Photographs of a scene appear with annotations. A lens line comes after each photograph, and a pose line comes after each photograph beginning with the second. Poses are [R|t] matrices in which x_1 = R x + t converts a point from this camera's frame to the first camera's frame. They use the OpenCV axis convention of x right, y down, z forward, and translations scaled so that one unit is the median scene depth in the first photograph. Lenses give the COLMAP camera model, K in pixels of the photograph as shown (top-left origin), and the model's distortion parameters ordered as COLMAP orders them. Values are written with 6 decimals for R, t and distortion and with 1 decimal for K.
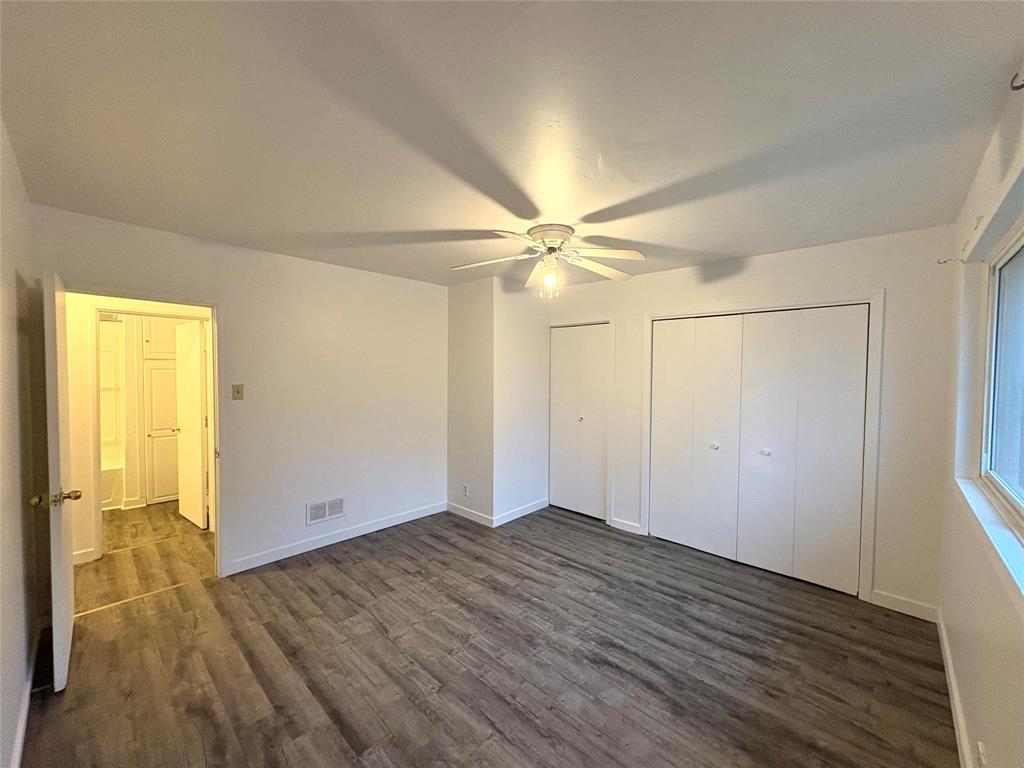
lens RADIAL K [[406.1, 0, 513.6], [0, 406.1, 381.2], [0, 0, 1]] dist [-0.000969, 0.000102]
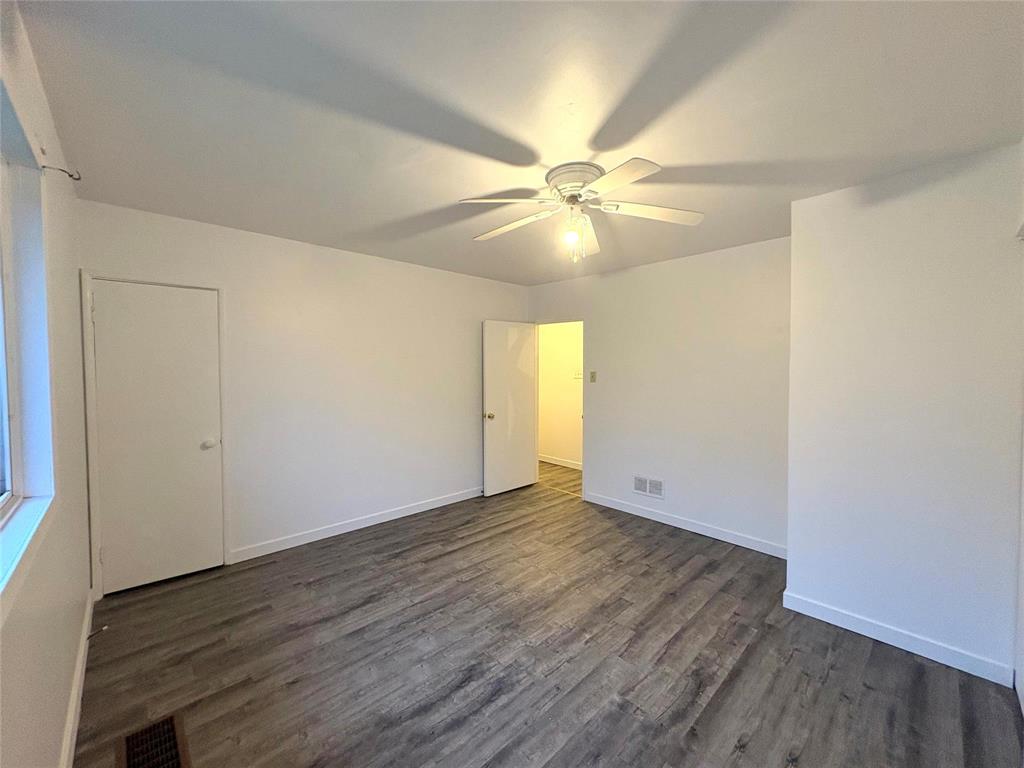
lens RADIAL K [[406.1, 0, 513.6], [0, 406.1, 381.2], [0, 0, 1]] dist [-0.000969, 0.000102]
pose [[-0.058358, 0.023028, -0.998030, 0.892412], [-0.028846, 0.999278, 0.024743, 0.016653], [0.997879, 0.030233, -0.057651, 0.925379]]
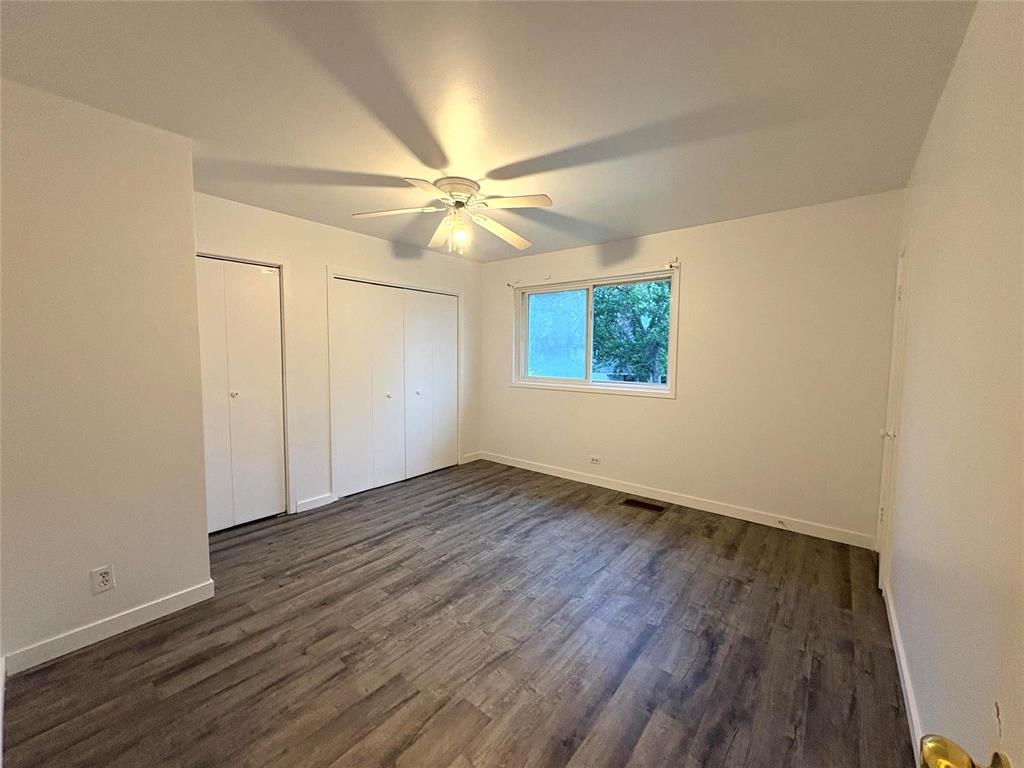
lens RADIAL K [[406.1, 0, 513.6], [0, 406.1, 381.2], [0, 0, 1]] dist [-0.000969, 0.000102]
pose [[-0.073746, -0.082701, 0.993842, -0.943894], [0.017462, 0.996296, 0.084201, 0.030257], [-0.997124, 0.023564, -0.072028, 0.931406]]
